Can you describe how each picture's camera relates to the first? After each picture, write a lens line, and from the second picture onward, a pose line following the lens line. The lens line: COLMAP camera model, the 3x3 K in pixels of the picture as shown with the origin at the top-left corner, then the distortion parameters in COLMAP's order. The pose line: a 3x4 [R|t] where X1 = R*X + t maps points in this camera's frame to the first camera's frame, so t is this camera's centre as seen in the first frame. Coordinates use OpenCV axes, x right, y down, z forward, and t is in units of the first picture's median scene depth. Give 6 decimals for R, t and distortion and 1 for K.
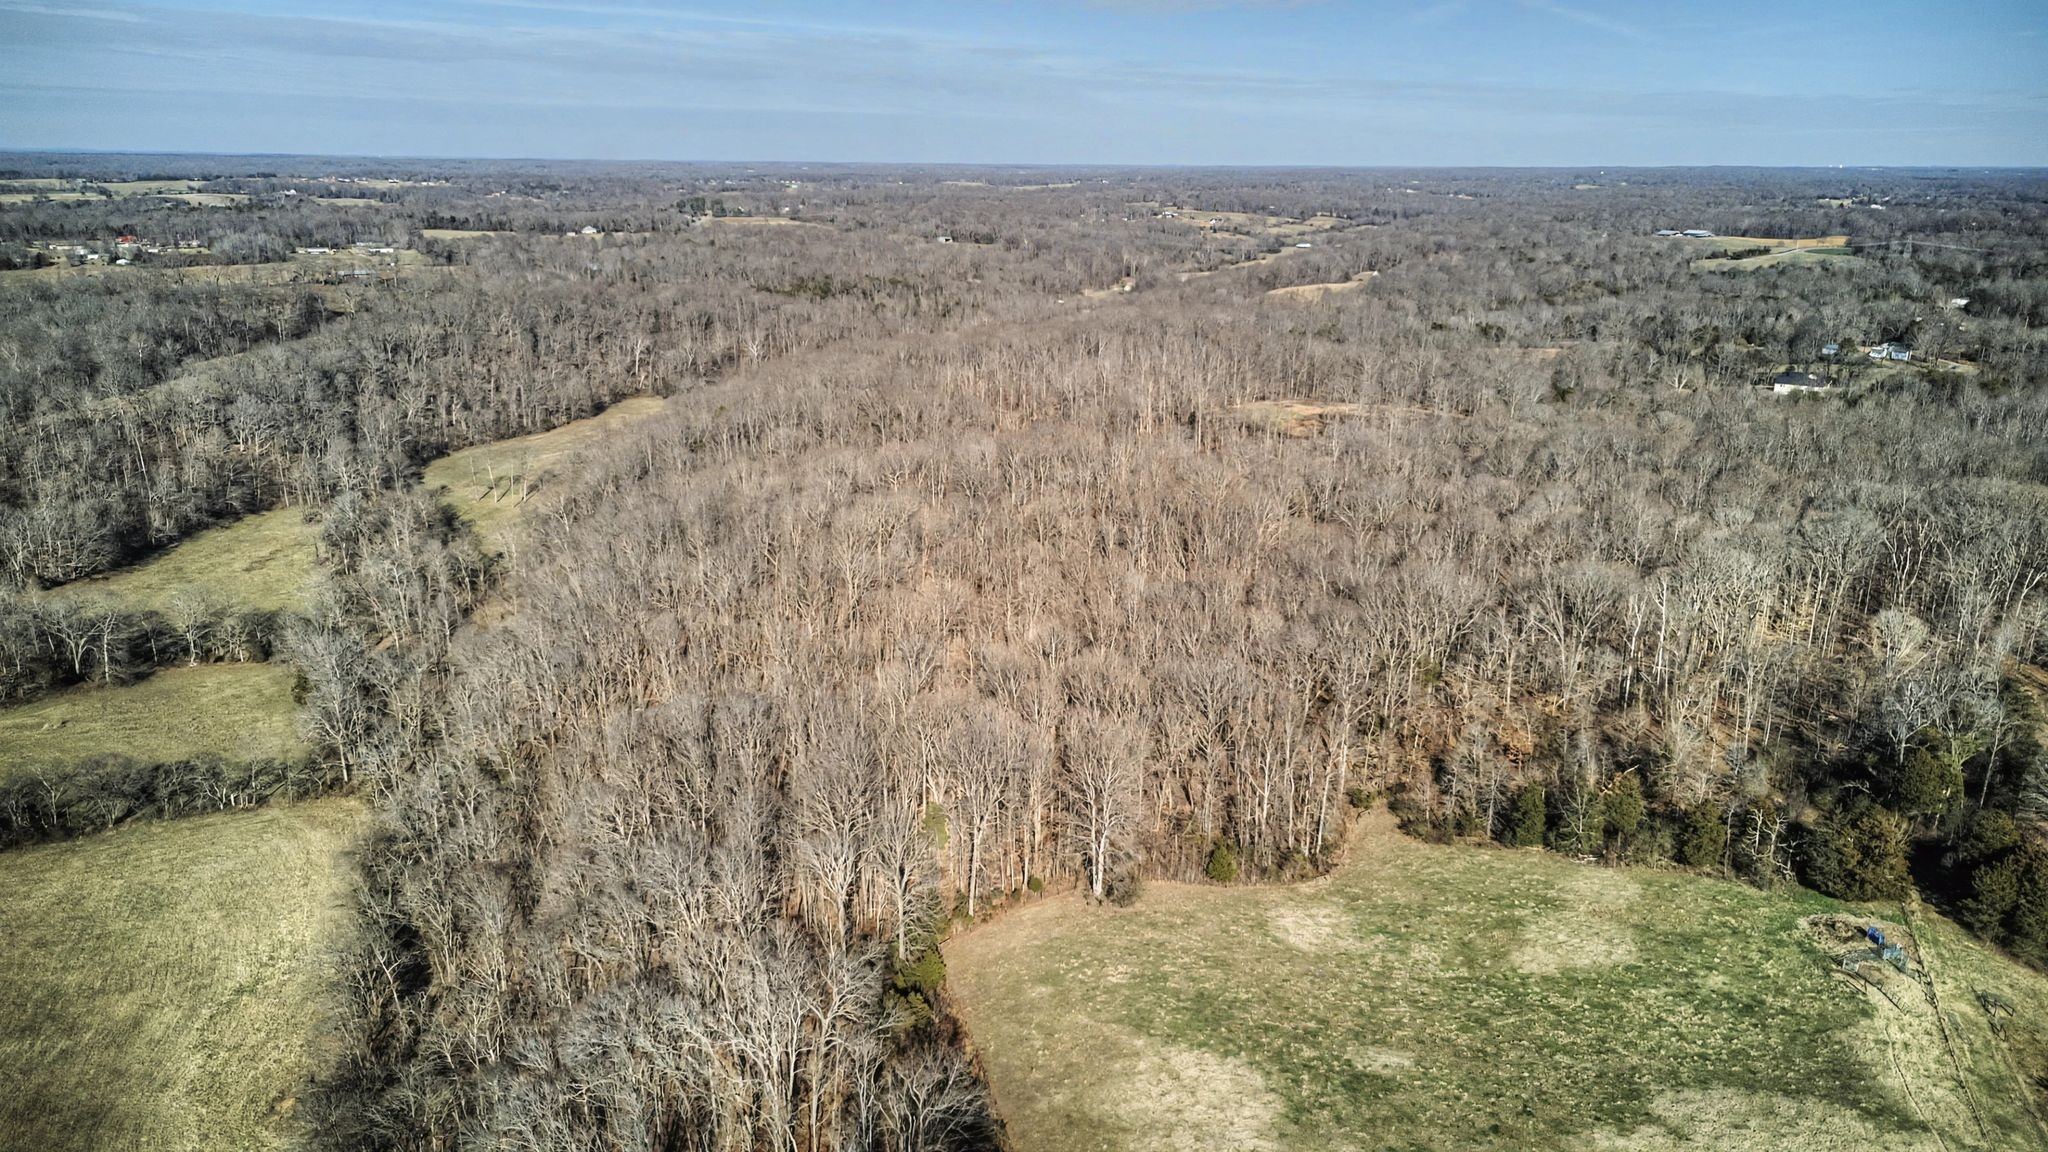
lens RADIAL K [[1450.1, 0, 1024.0], [0, 1450.1, 576.0], [0, 0, 1]] dist [0.065317, -0.047518]
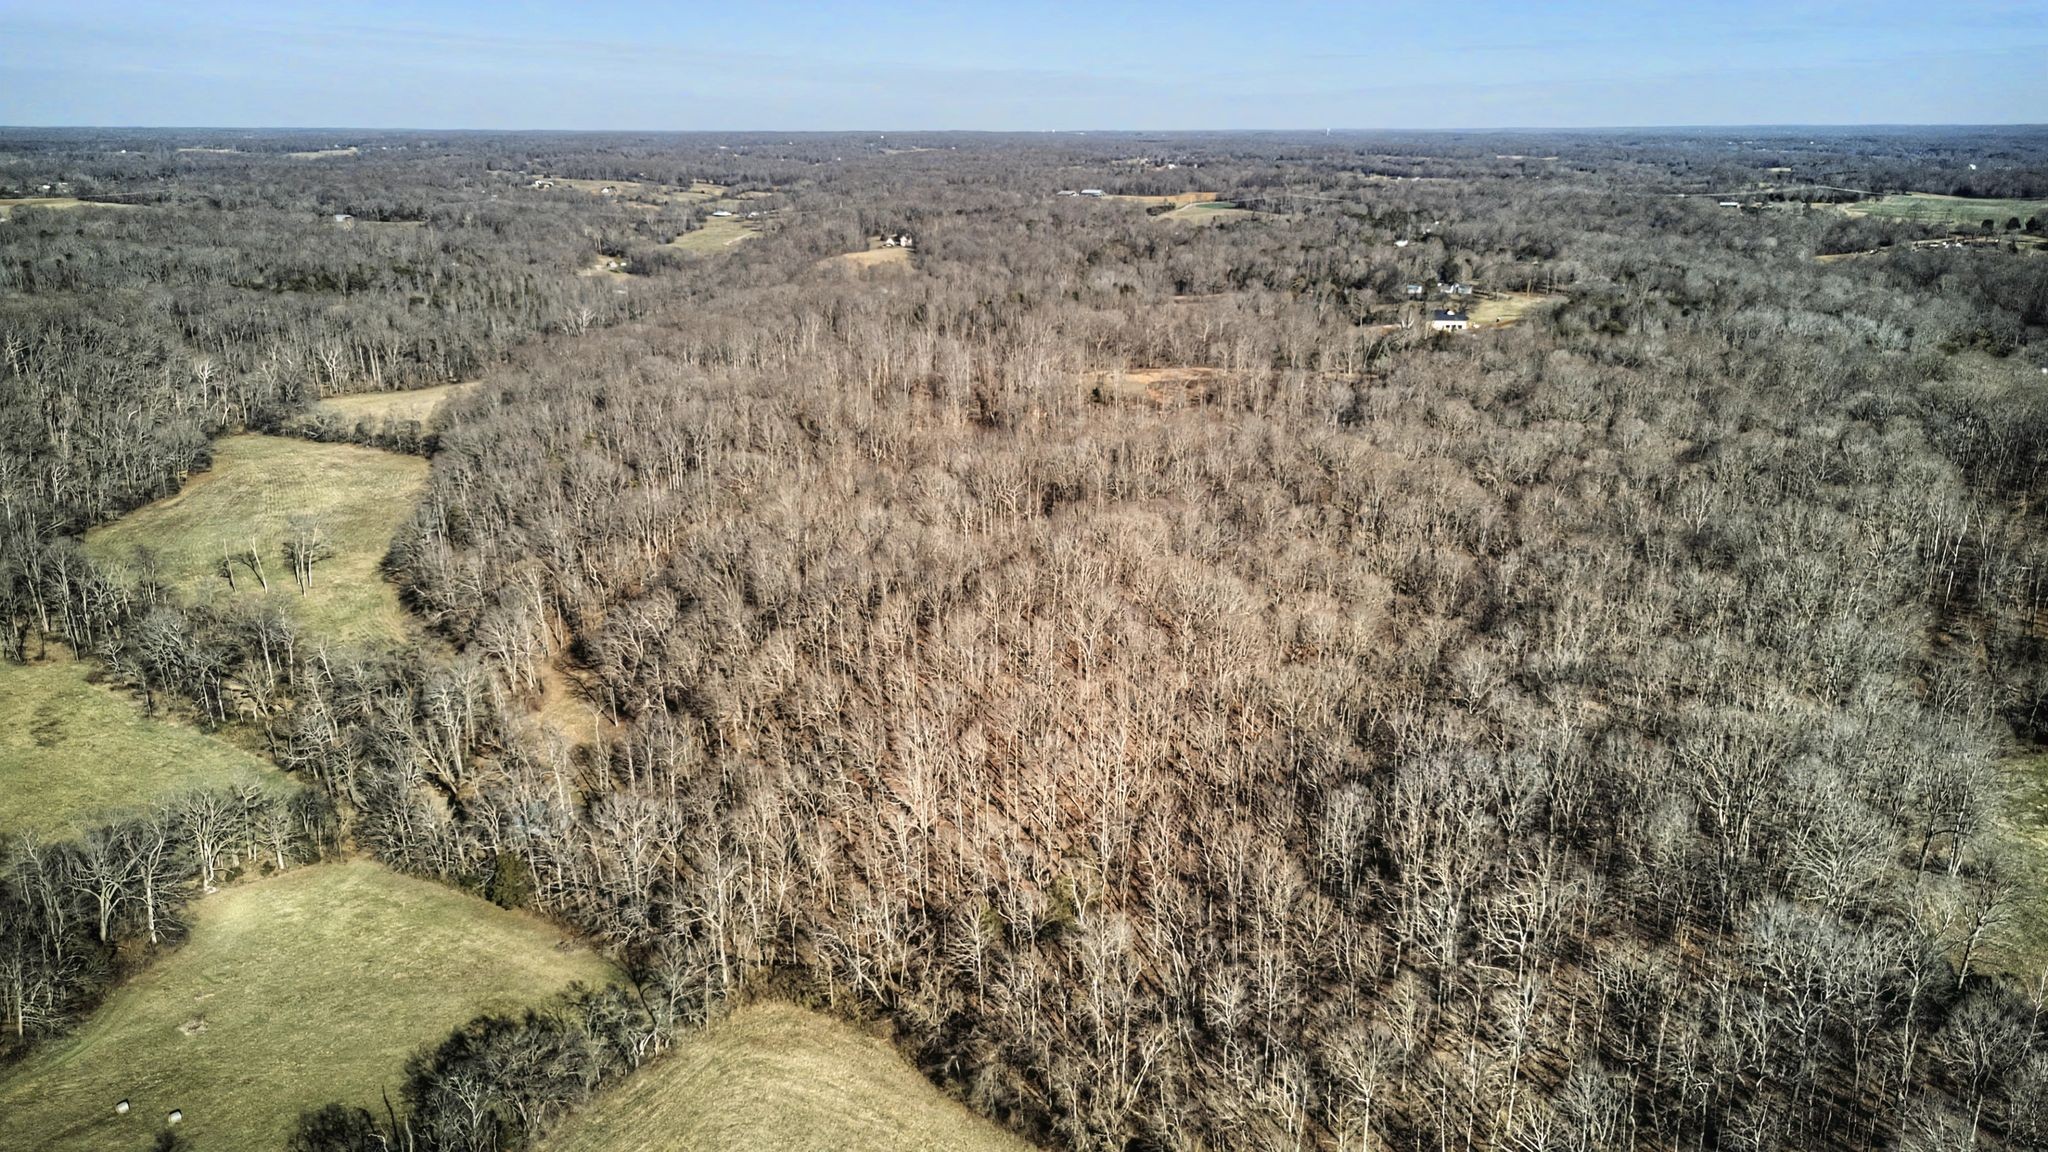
lens RADIAL K [[1450.1, 0, 1024.0], [0, 1450.1, 576.0], [0, 0, 1]] dist [0.065317, -0.047518]
pose [[0.881905, -0.147978, 0.447601, -0.209183], [0.137867, 0.988906, 0.055296, -0.028086], [-0.450818, 0.012944, 0.892522, 0.089501]]
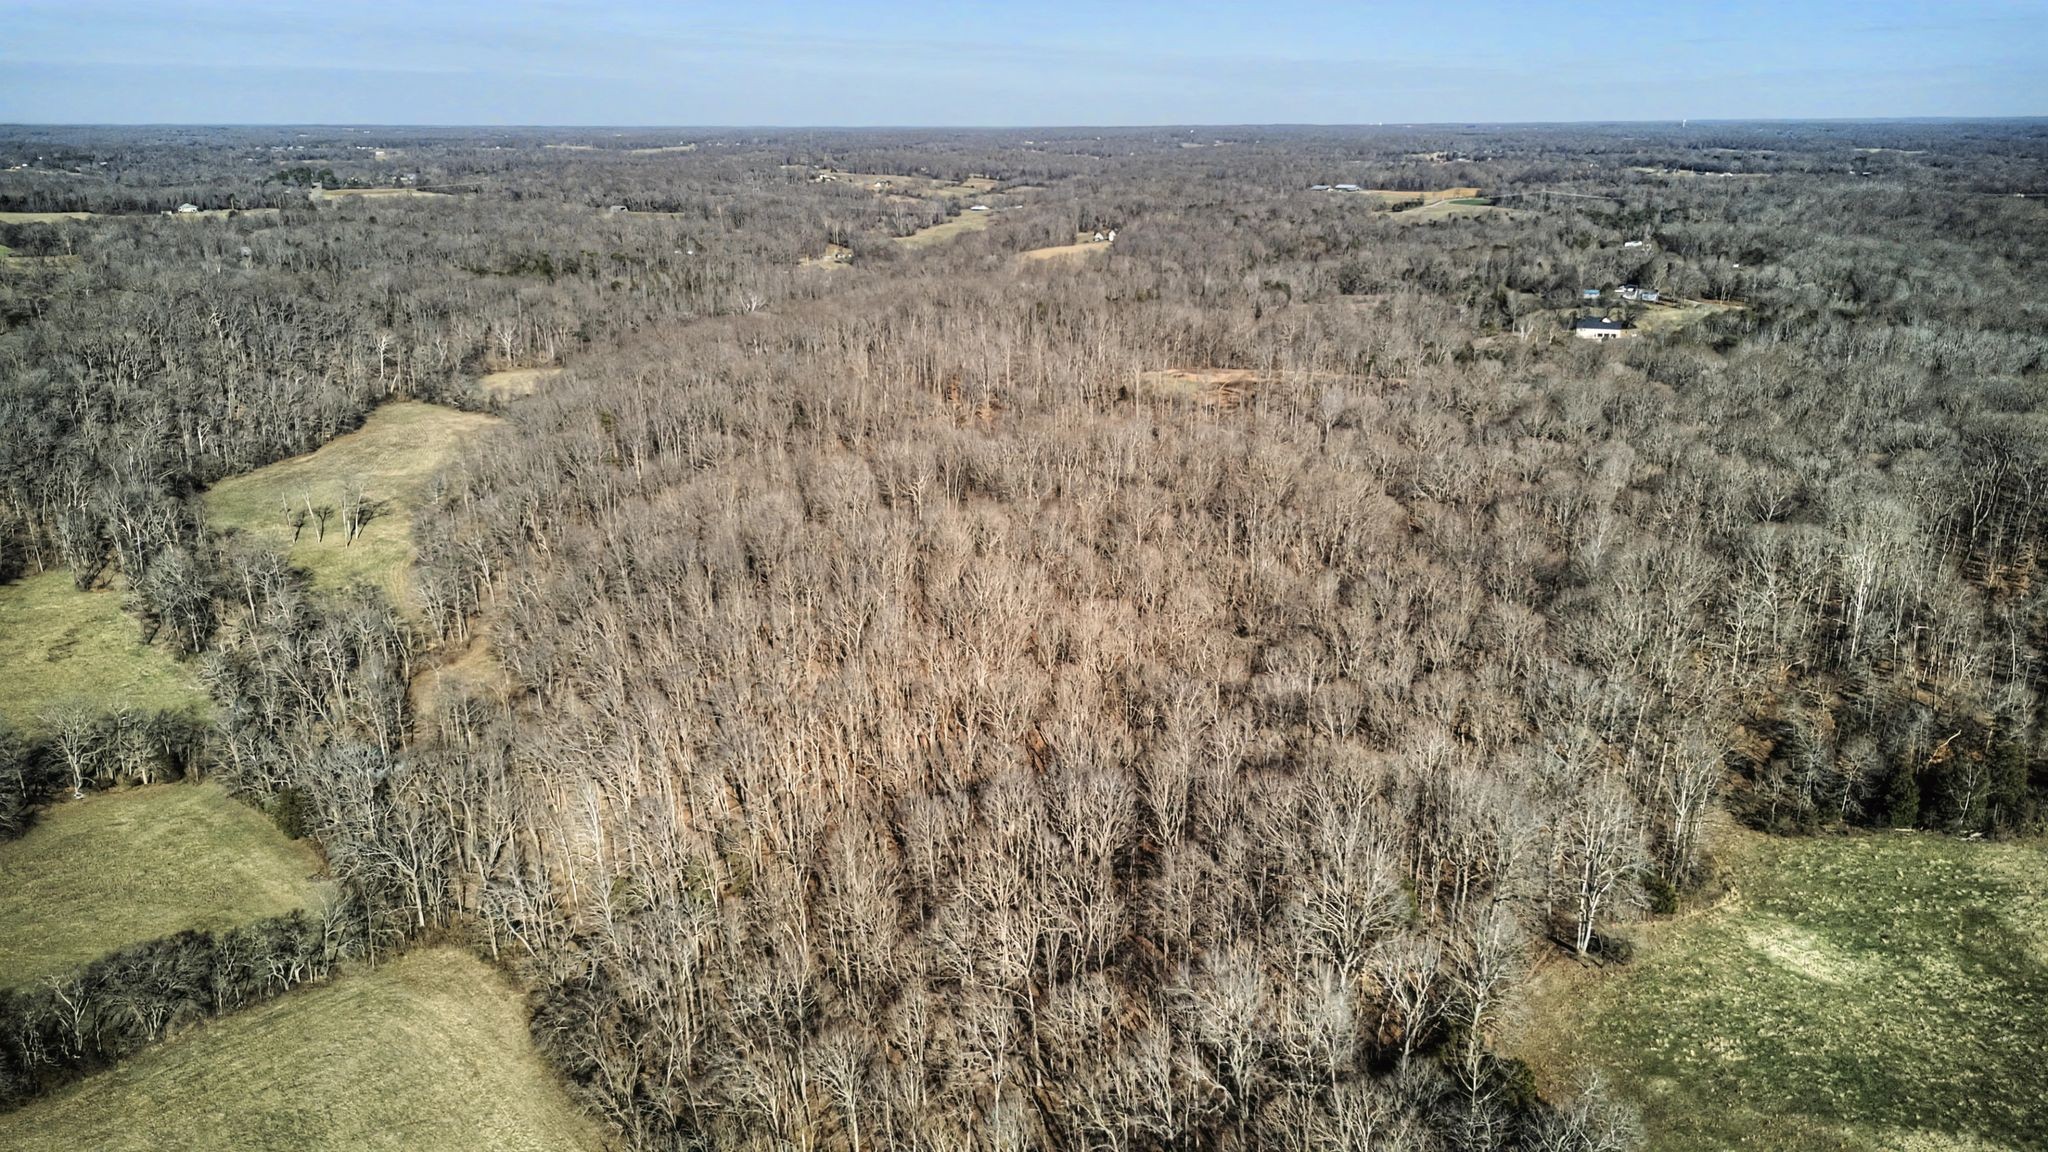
lens RADIAL K [[1450.1, 0, 1024.0], [0, 1450.1, 576.0], [0, 0, 1]] dist [0.065317, -0.047518]
pose [[0.963086, -0.090718, 0.253448, -0.110769], [0.084519, 0.995798, 0.035264, -0.016250], [-0.255582, -0.012542, 0.966706, 0.051344]]
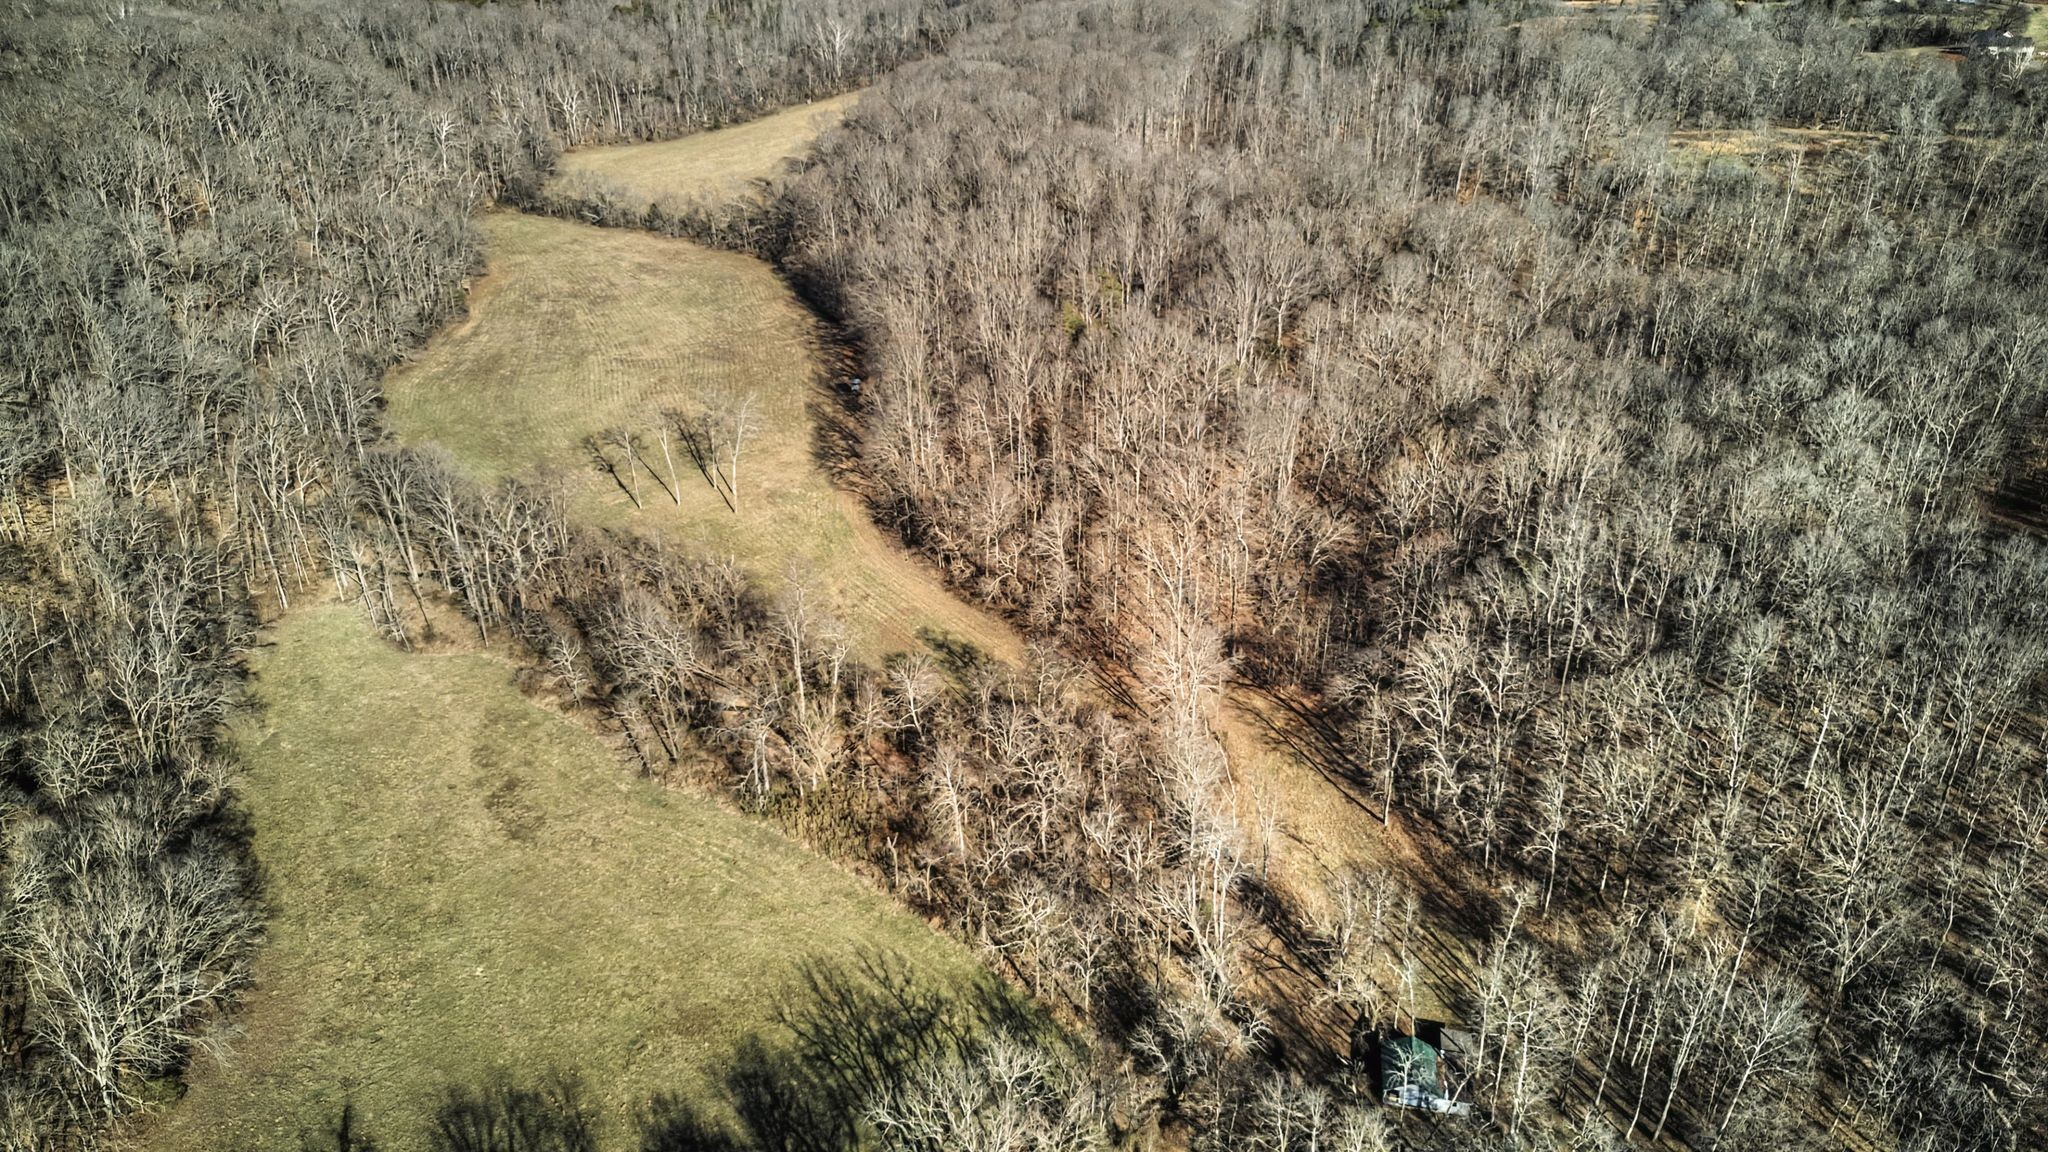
lens RADIAL K [[1450.1, 0, 1024.0], [0, 1450.1, 576.0], [0, 0, 1]] dist [0.065317, -0.047518]
pose [[0.901482, -0.217389, 0.374262, -0.266943], [0.128702, 0.960238, 0.247748, -0.083683], [-0.413238, -0.175173, 0.893615, 0.276807]]
